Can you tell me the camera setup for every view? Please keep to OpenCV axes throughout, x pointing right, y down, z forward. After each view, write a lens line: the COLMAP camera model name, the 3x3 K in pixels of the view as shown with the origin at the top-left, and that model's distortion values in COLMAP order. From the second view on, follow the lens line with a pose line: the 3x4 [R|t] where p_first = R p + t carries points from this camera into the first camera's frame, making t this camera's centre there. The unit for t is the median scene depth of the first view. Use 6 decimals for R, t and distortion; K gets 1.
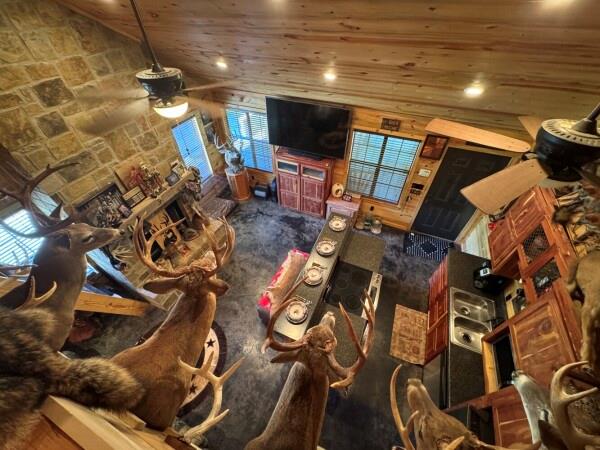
lens RADIAL K [[239.7, 0, 299.7], [0, 239.7, 225.7], [0, 0, 1]] dist [-0.003900, 0.000437]
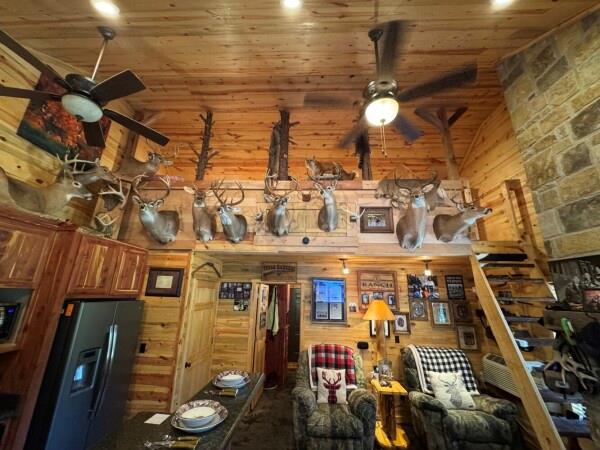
lens RADIAL K [[239.7, 0, 300.2], [0, 239.7, 225.3], [0, 0, 1]] dist [-0.003900, 0.000437]
pose [[-0.930423, -0.113300, -0.348535, 0.092002], [-0.271737, 0.851399, 0.448642, -0.347806], [0.245912, 0.512136, -0.822948, 1.578732]]
